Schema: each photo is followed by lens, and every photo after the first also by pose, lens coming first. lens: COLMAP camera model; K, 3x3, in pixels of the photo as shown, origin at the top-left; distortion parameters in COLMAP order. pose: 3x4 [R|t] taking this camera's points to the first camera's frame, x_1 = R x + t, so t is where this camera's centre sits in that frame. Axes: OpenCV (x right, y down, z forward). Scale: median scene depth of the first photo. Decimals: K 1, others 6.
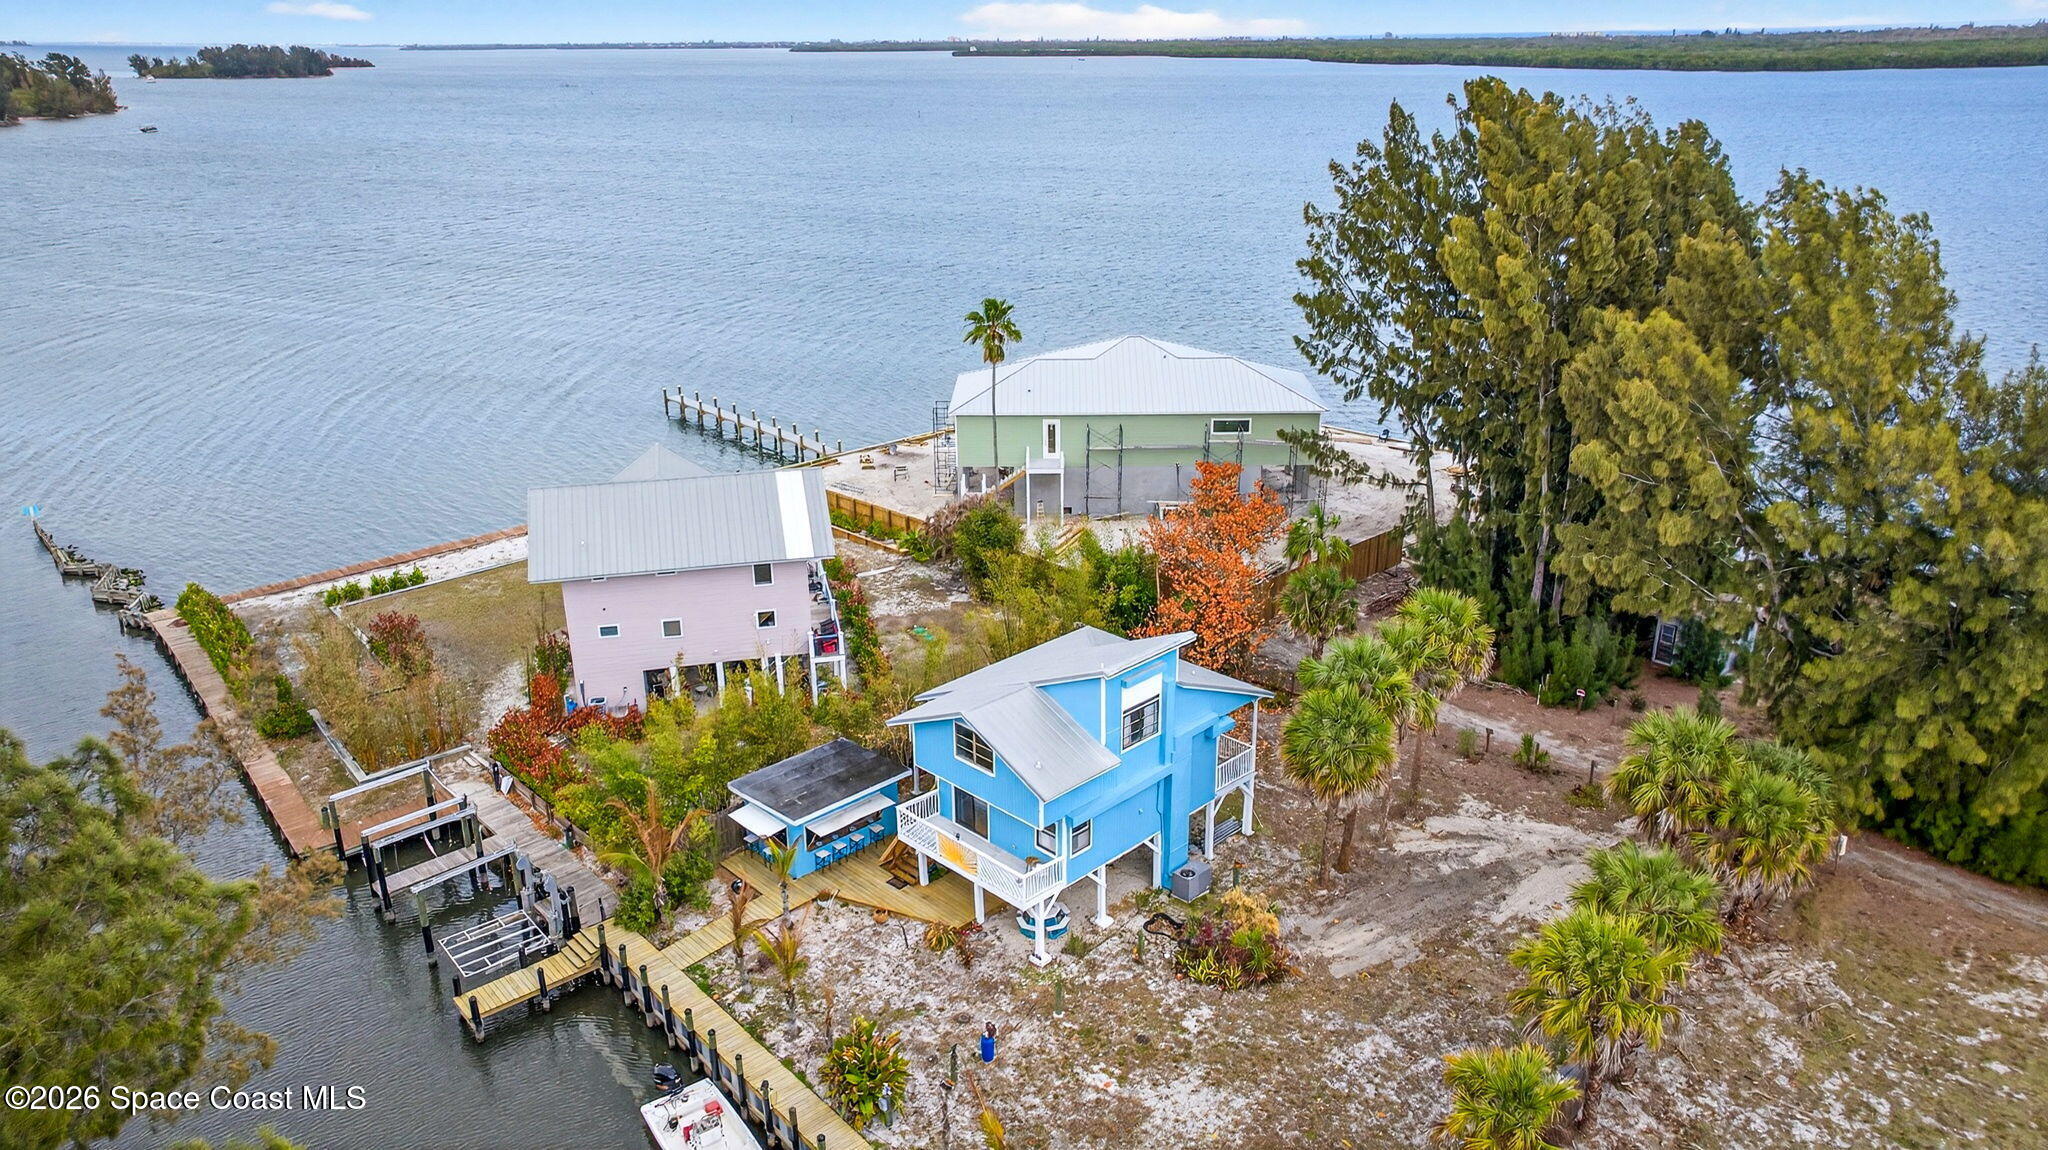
lens RADIAL K [[1407.0, 0, 1019.0], [0, 1407.0, 565.9], [0, 0, 1]] dist [0.008562, 0.008047]
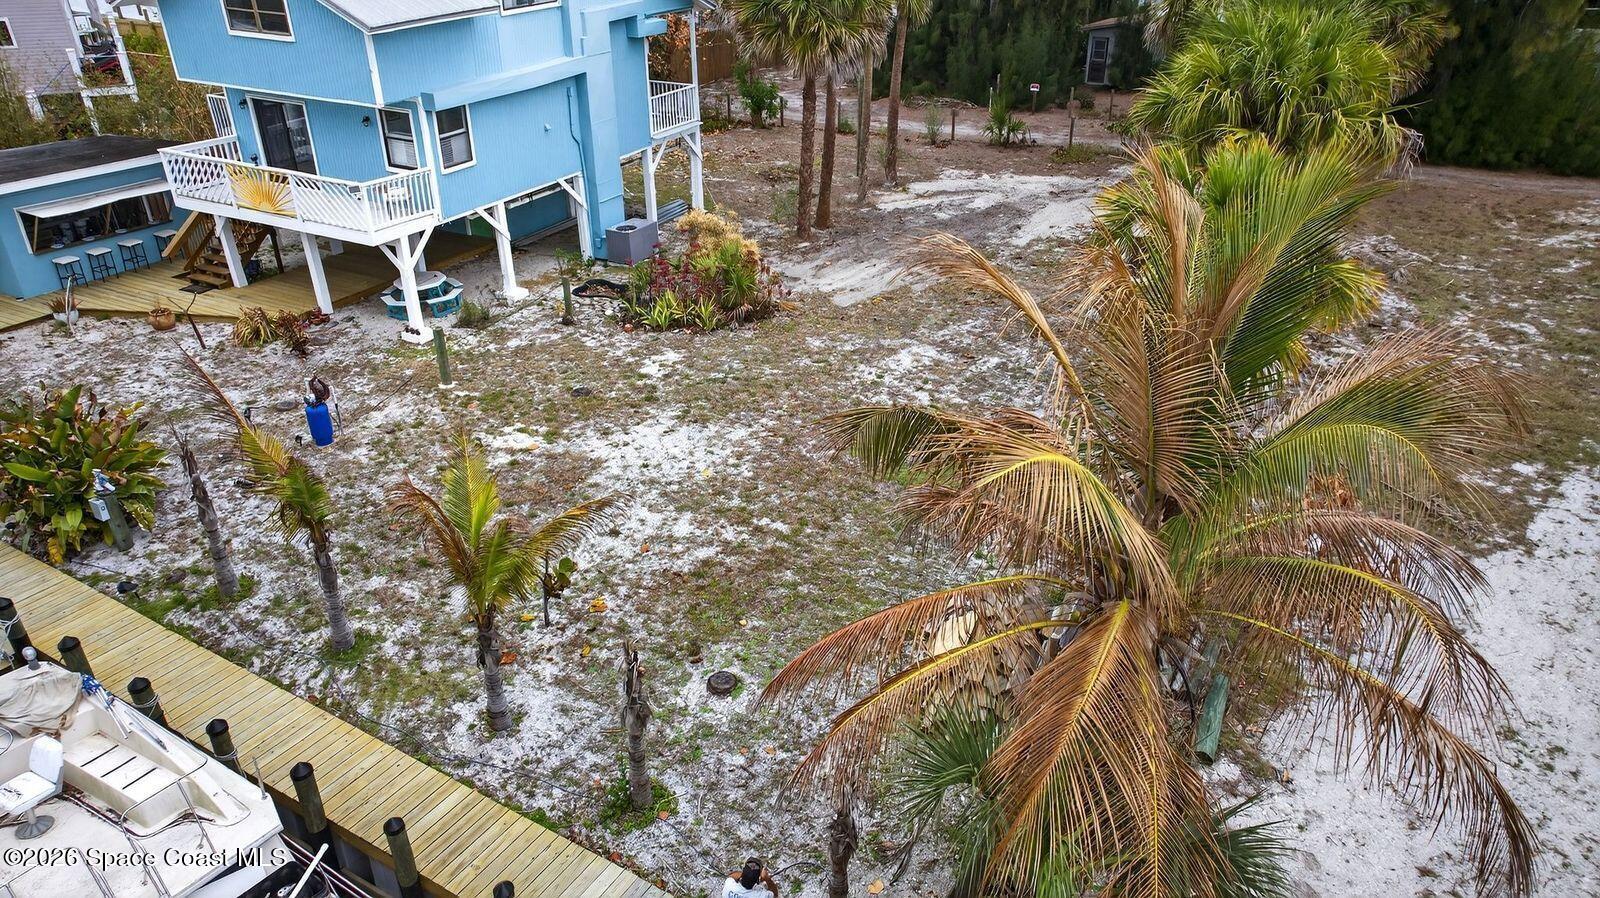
lens RADIAL K [[1099.2, 0, 804.0], [0, 1099.2, 451.6], [0, 0, 1]] dist [0.008562, 0.008047]
pose [[0.955111, -0.132511, 0.264958, 0.044552], [0.096286, 0.984680, 0.145374, 0.278472], [-0.280163, -0.113336, 0.953239, 0.448907]]
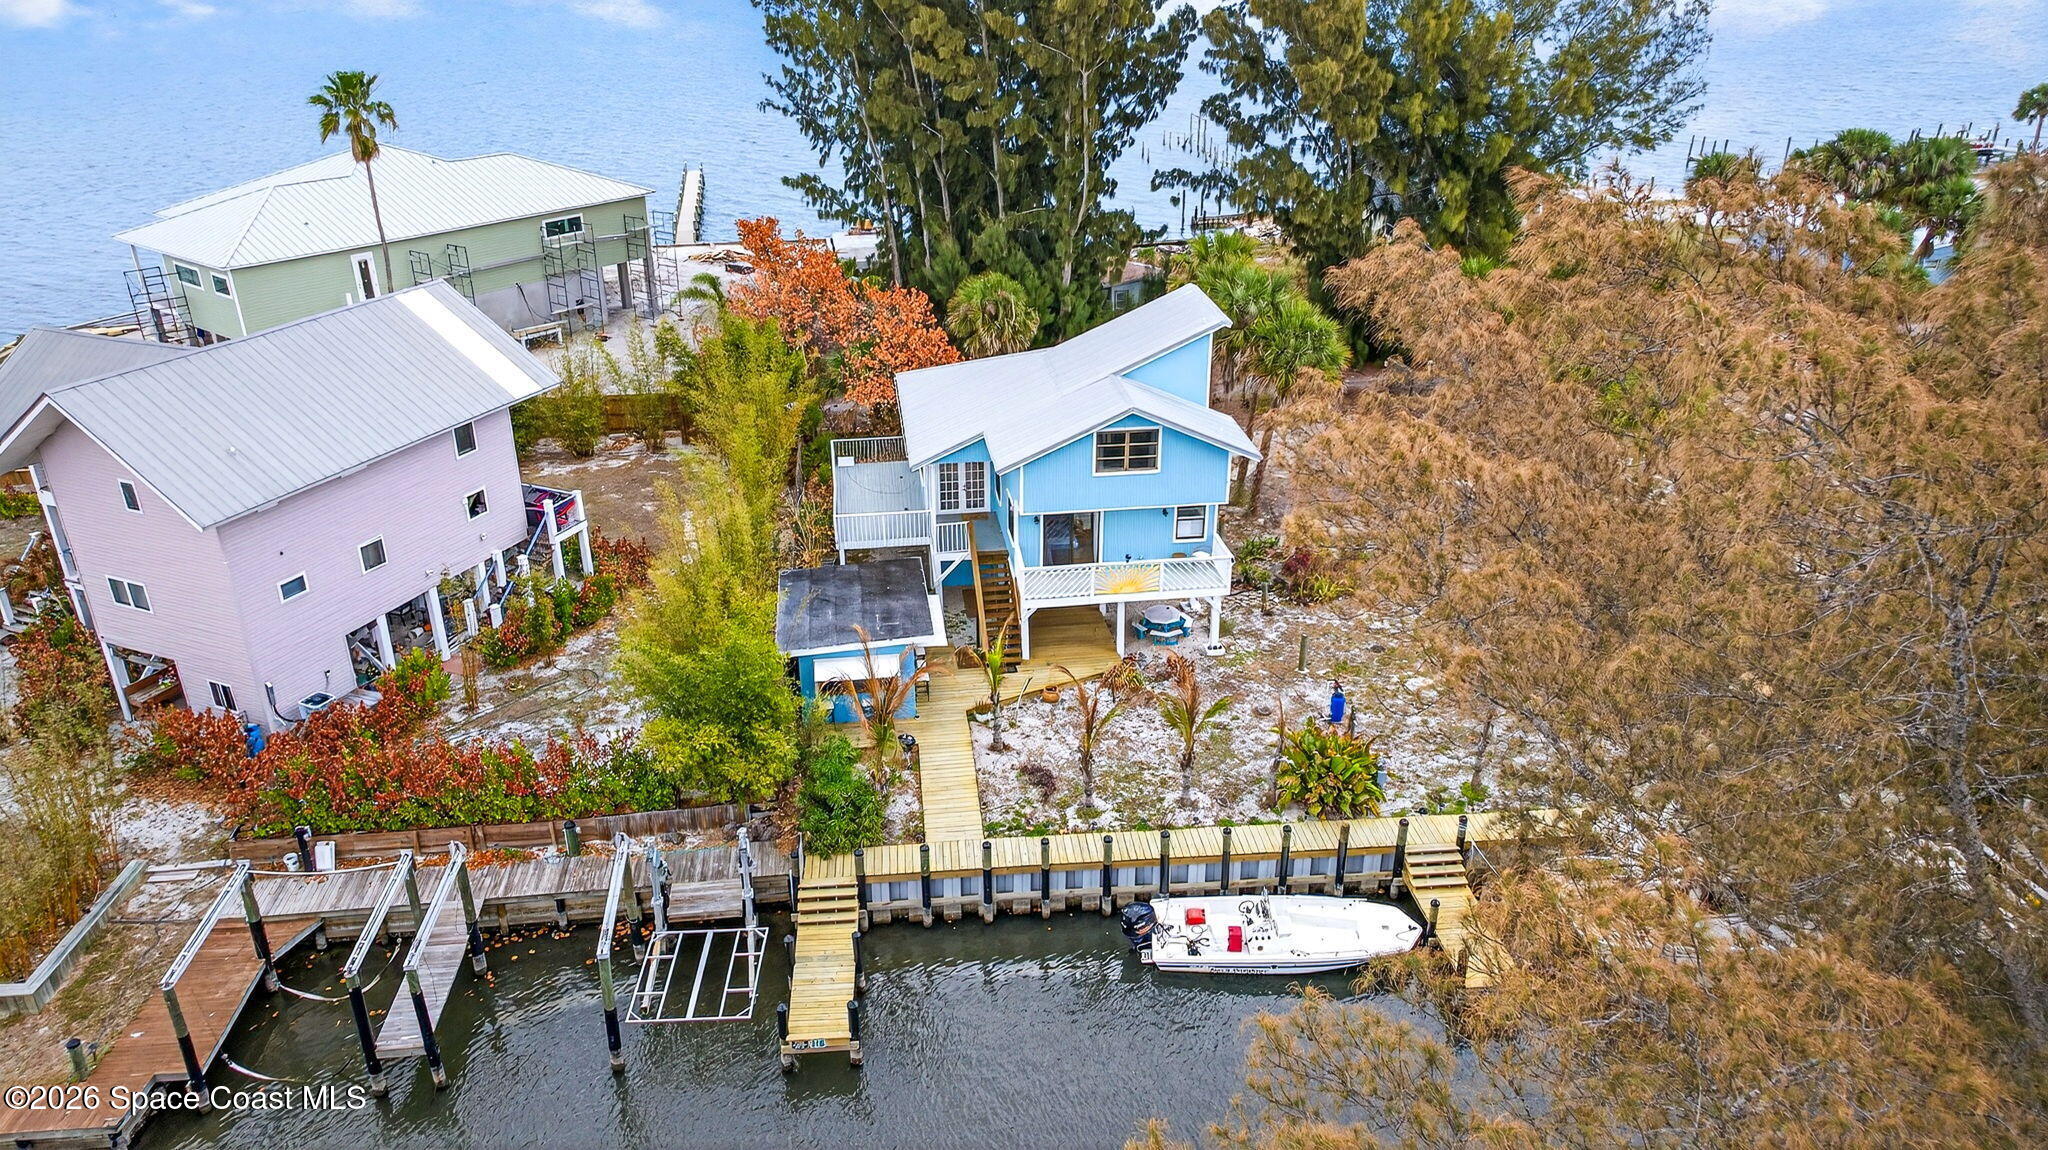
lens RADIAL K [[1407.0, 0, 1031.1], [0, 1407.0, 578.3], [0, 0, 1]] dist [0.008562, 0.008047]
pose [[0.597047, -0.336552, 0.728195, -0.735427], [0.277038, 0.938394, 0.206557, 0.006213], [-0.752851, 0.078413, 0.653503, 0.479882]]
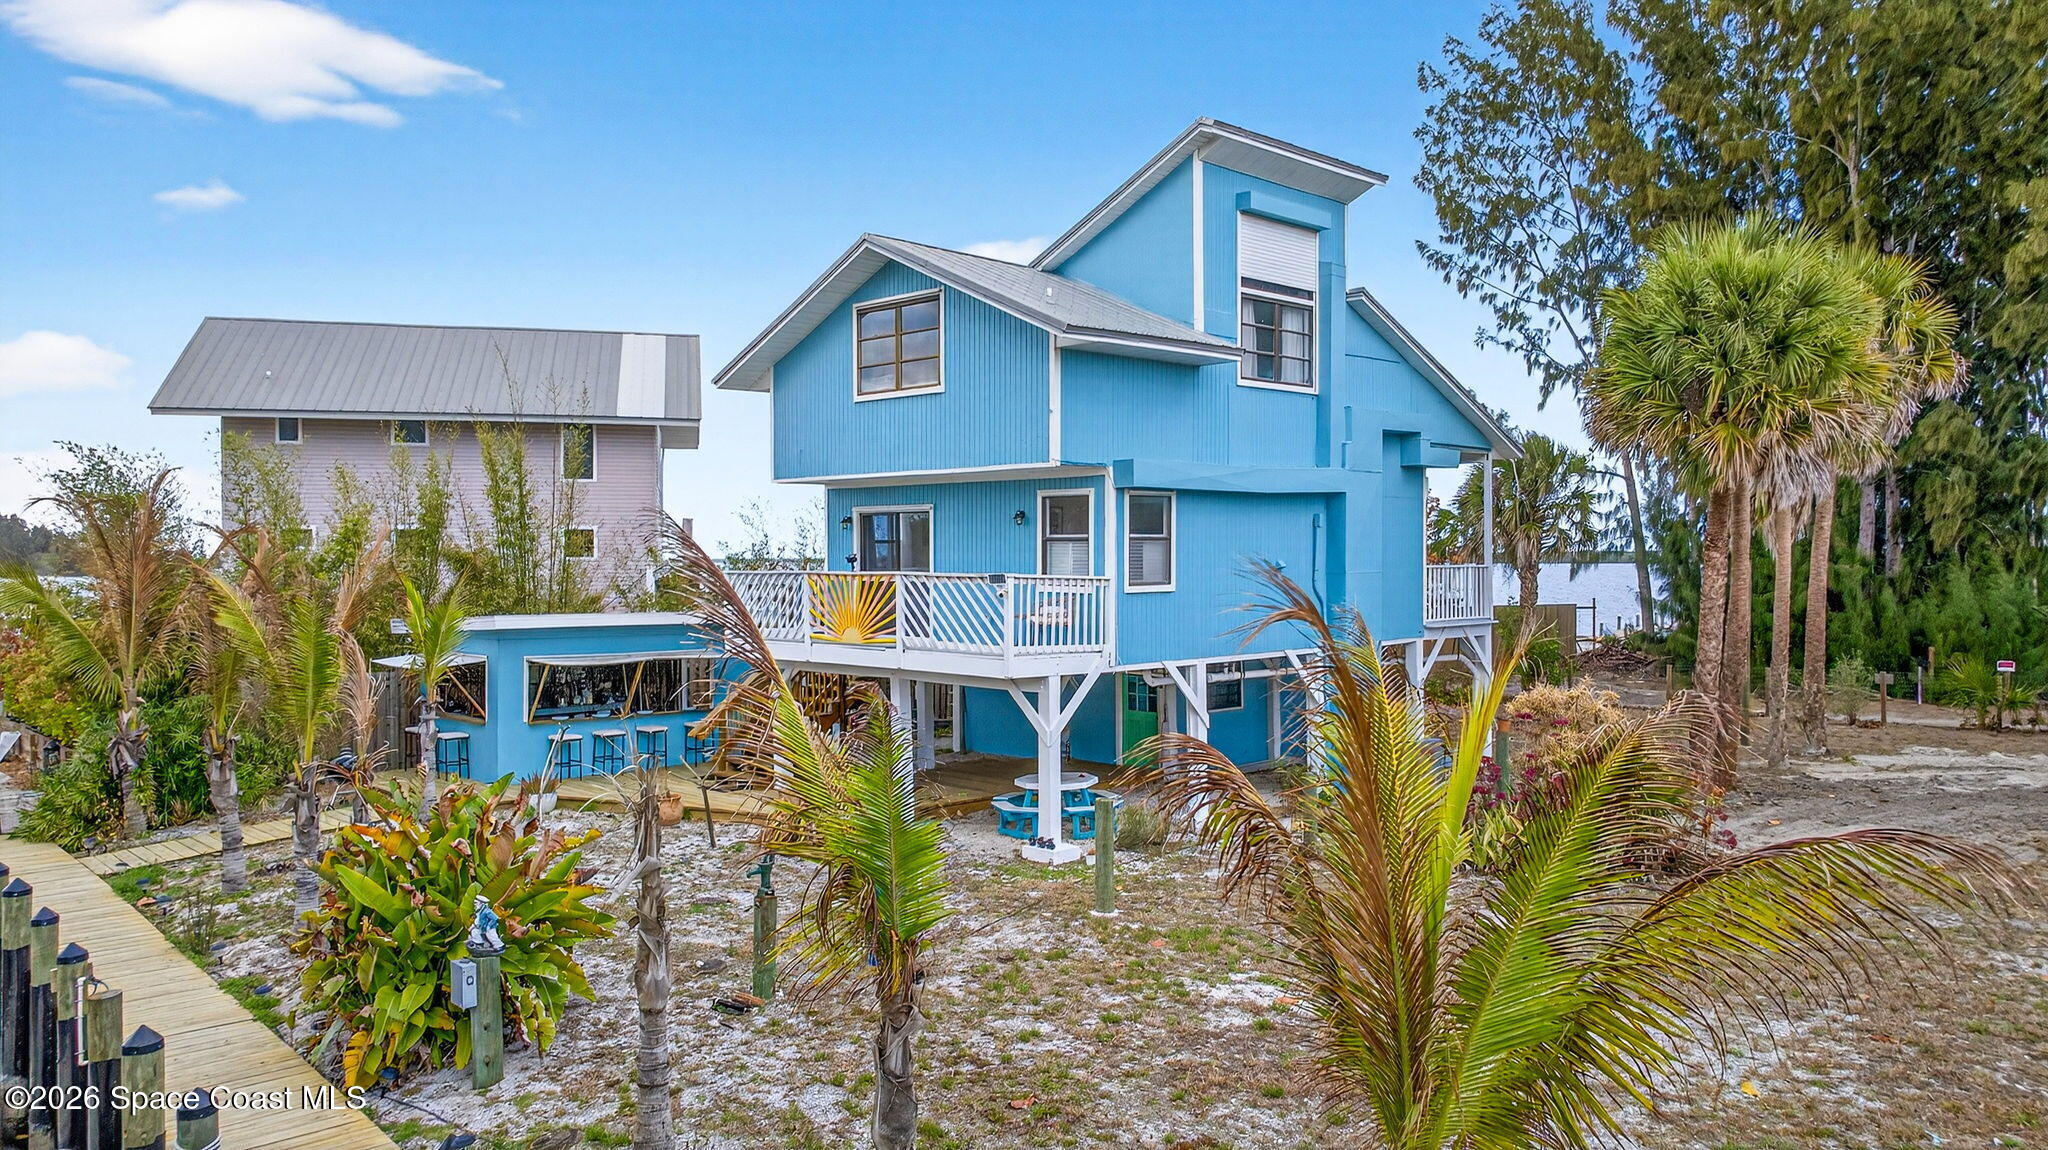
lens RADIAL K [[1407.0, 0, 1019.9], [0, 1407.0, 577.9], [0, 0, 1]] dist [0.008562, 0.008047]
pose [[0.999974, 0.007024, -0.001550, 0.006902], [-0.007135, 0.941120, -0.337998, 0.342411], [-0.000915, 0.338000, 0.941146, 0.620972]]
